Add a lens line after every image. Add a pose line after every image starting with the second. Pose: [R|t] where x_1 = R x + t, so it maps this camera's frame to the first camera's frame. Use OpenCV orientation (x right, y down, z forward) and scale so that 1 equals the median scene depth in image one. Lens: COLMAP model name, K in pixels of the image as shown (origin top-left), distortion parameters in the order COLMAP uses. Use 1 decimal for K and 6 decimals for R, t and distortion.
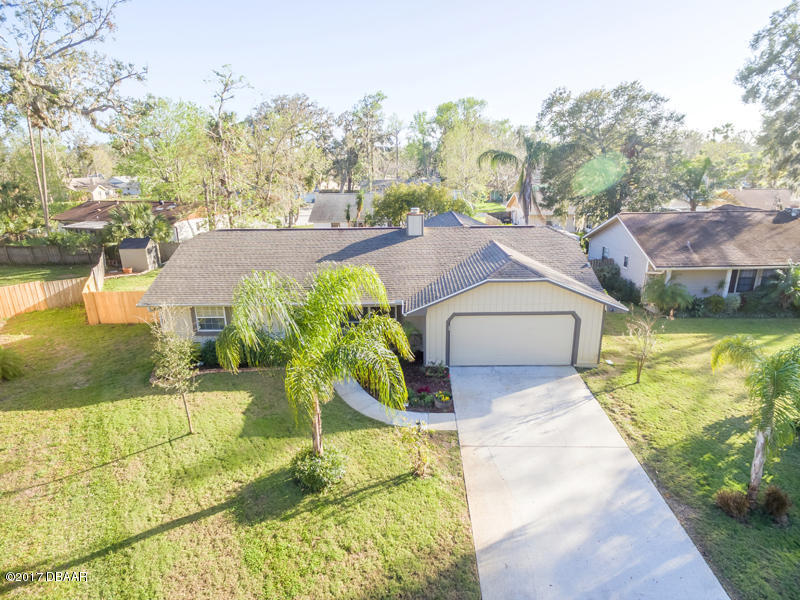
lens RADIAL K [[454.1, 0, 400.0], [0, 454.1, 300.0], [0, 0, 1]] dist [0.007965, -0.000360]
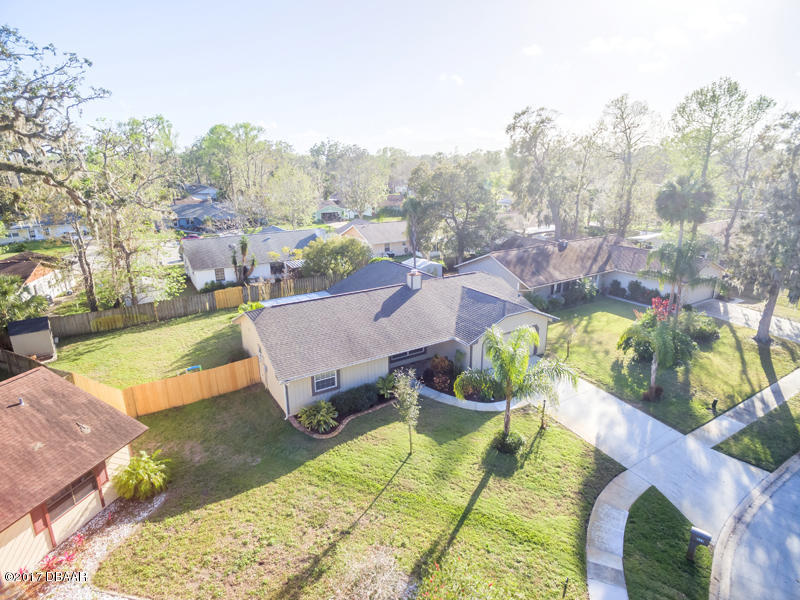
lens RADIAL K [[454.1, 0, 400.0], [0, 454.1, 300.0], [0, 0, 1]] dist [0.007965, -0.000360]
pose [[0.831910, -0.151492, 0.533832, -1.206819], [0.151759, 0.987450, 0.043724, -0.278667], [-0.533756, 0.044639, 0.844459, -0.271839]]
